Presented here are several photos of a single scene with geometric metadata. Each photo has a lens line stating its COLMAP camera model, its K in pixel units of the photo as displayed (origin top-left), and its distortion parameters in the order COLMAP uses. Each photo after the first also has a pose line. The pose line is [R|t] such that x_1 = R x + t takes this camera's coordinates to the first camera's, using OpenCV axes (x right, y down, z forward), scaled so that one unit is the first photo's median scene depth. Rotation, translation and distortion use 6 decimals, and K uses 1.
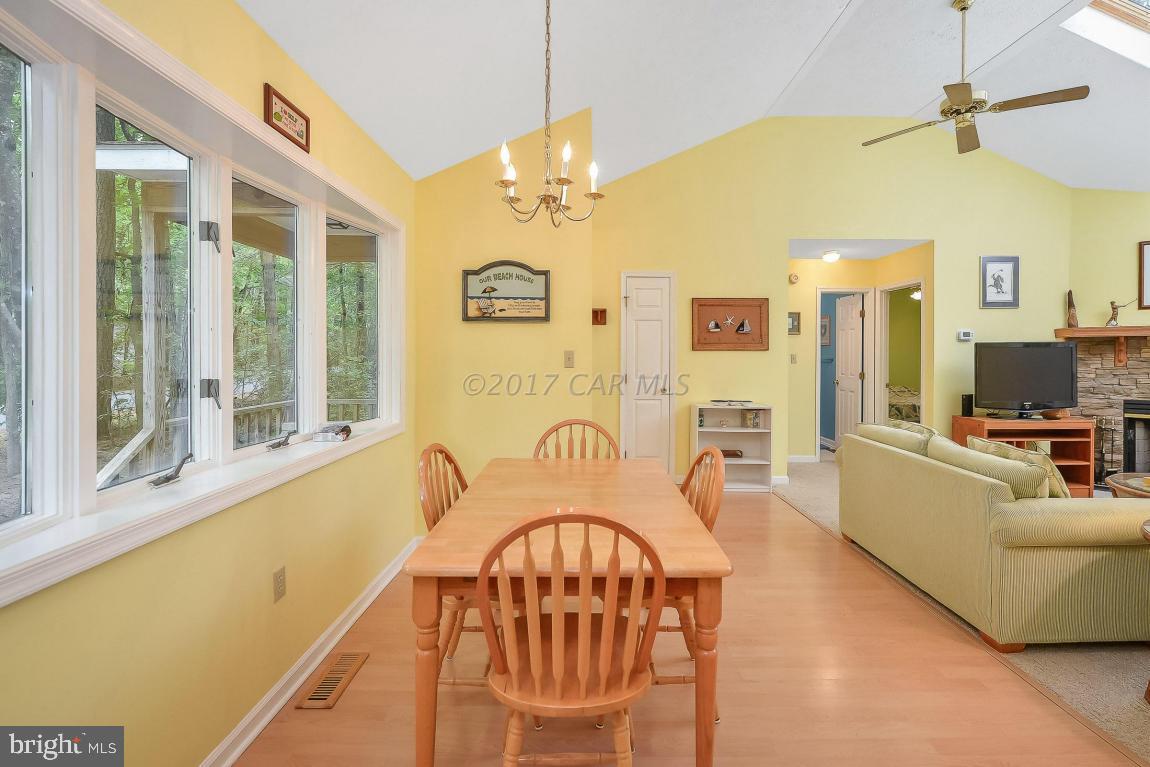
lens RADIAL K [[572.4, 0, 575.9], [0, 572.4, 352.7], [0, 0, 1]] dist [0.024577, 0.000033]
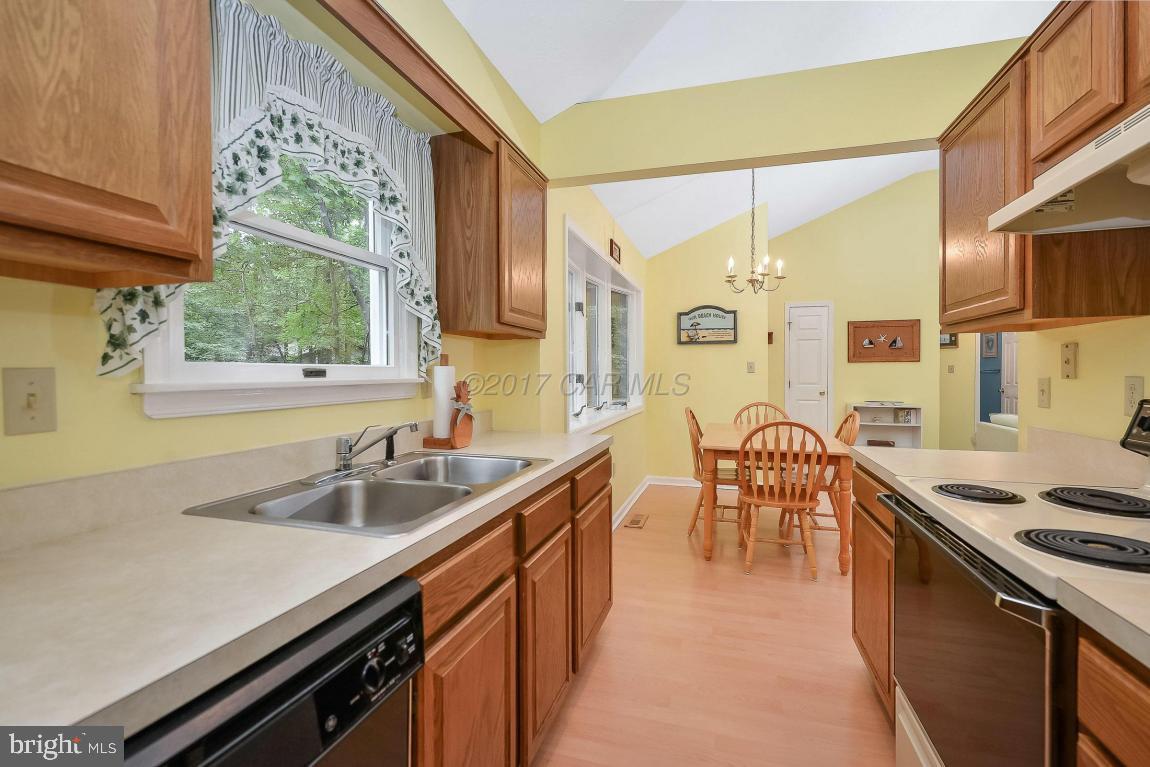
lens RADIAL K [[514.1, 0, 494.7], [0, 514.1, 372.3], [0, 0, 1]] dist [-0.002099, -0.000387]
pose [[0.917235, -0.001737, -0.398342, -0.093609], [0.003032, 0.999992, 0.002621, 0.018673], [0.398334, -0.003612, 0.917233, -0.535316]]
